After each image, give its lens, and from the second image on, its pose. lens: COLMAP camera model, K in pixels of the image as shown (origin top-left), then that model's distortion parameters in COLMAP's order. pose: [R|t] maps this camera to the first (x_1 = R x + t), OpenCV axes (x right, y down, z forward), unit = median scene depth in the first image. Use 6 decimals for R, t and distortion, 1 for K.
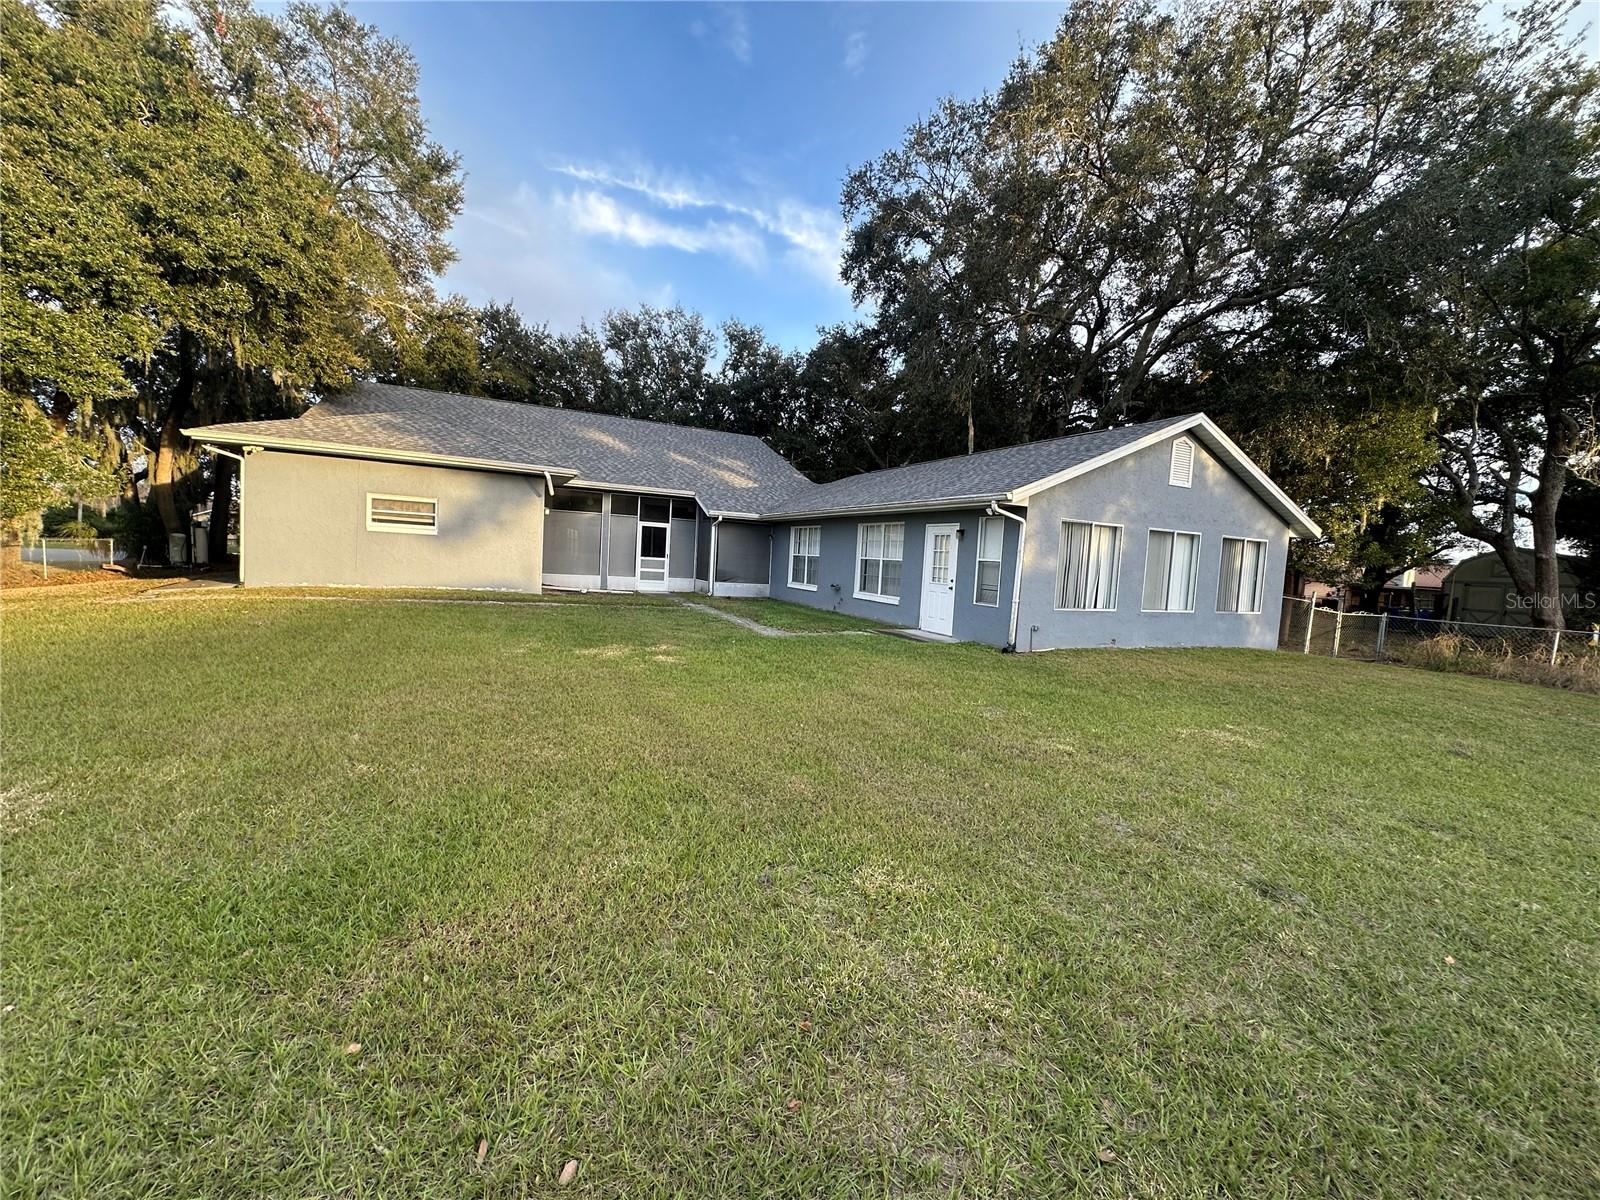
lens RADIAL K [[634.5, 0, 800.9], [0, 634.5, 600.8], [0, 0, 1]] dist [-0.004802, 0.000864]
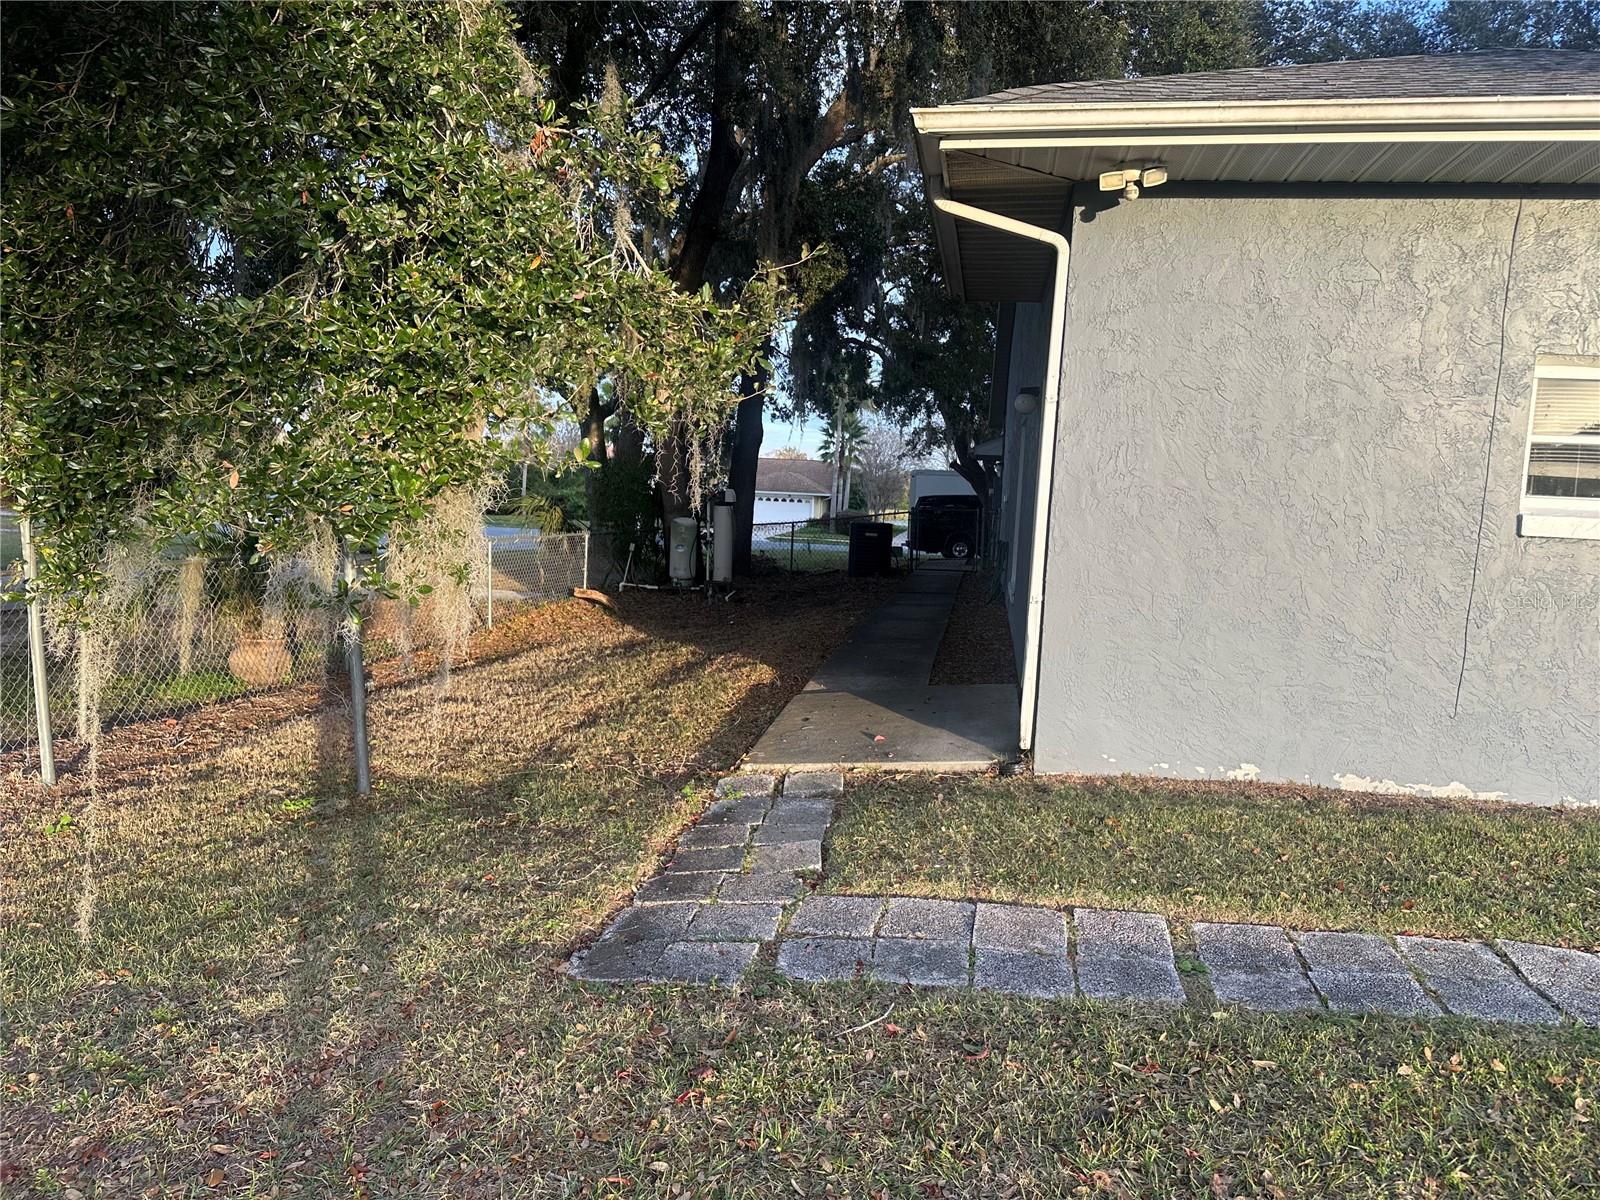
lens RADIAL K [[1106.6, 0, 800.0], [0, 1106.6, 600.0], [0, 0, 1]] dist [0.076910, -0.087024]
pose [[0.825845, 0.041792, -0.562347, -0.771772], [-0.044568, 0.998968, 0.008789, -0.094611], [0.562134, 0.017804, 0.826855, 0.638368]]
